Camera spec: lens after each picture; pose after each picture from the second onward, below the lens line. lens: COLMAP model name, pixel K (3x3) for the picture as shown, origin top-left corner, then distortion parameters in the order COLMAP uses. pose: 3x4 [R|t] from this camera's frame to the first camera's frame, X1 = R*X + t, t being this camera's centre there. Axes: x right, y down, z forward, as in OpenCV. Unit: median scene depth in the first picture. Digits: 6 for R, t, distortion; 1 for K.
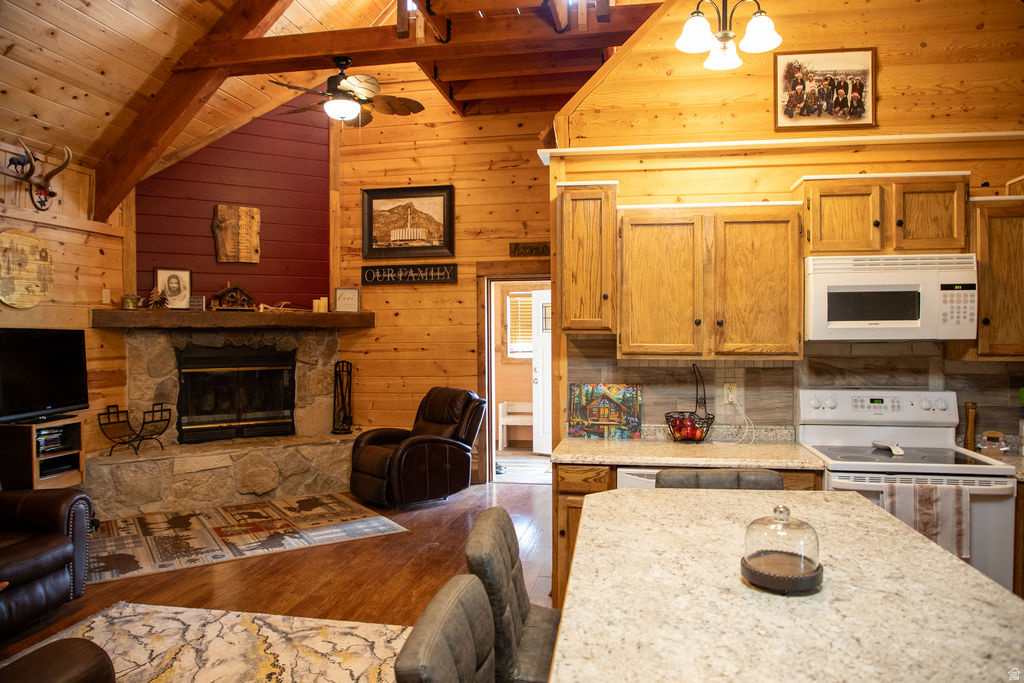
lens RADIAL K [[699.8, 0, 515.2], [0, 699.8, 341.3], [0, 0, 1]] dist [-0.076970, 0.045640]
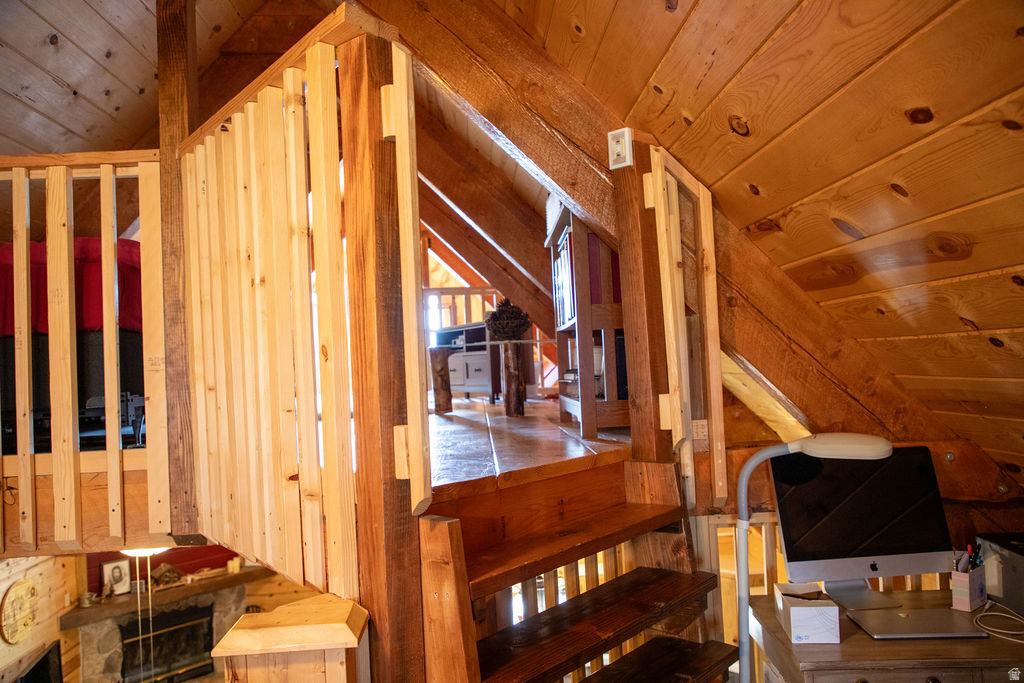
lens RADIAL K [[784.3, 0, 513.7], [0, 784.3, 336.1], [0, 0, 1]] dist [-0.030316, 0.049972]
pose [[0.973429, -0.034516, 0.226373, -0.114470], [0.045916, 0.997918, -0.045287, -0.469396], [-0.224339, 0.054478, 0.972987, -0.634496]]
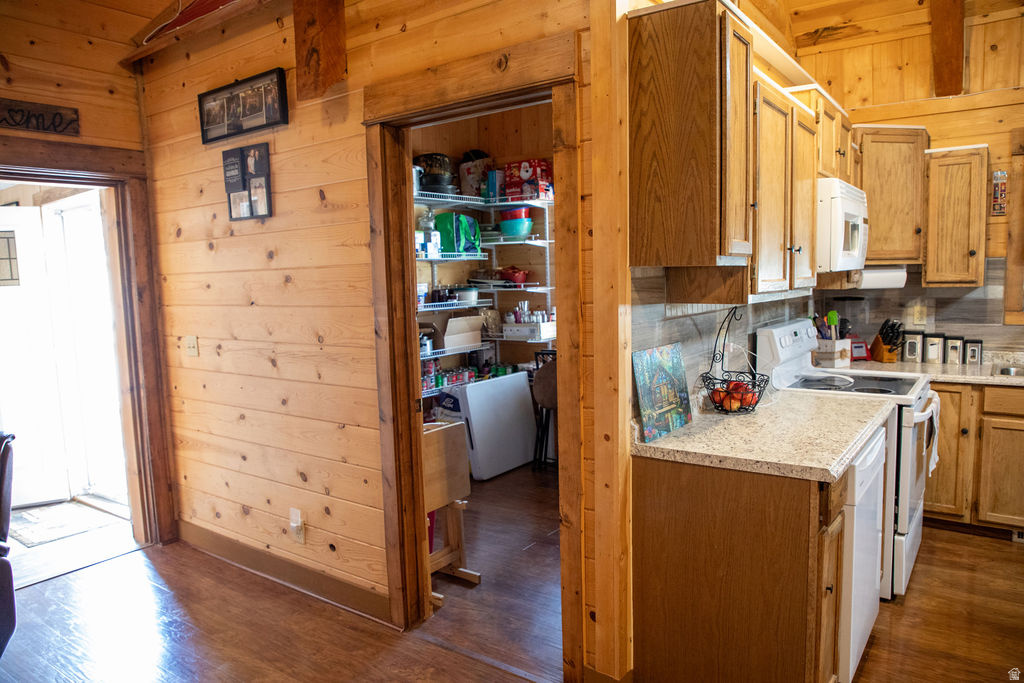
lens RADIAL K [[699.8, 0, 515.2], [0, 699.8, 341.3], [0, 0, 1]] dist [-0.076970, 0.045640]
pose [[0.428554, -0.095594, 0.898445, -0.345044], [0.035003, 0.995397, 0.089213, -0.003388], [-0.902838, -0.006784, 0.429928, 0.599523]]
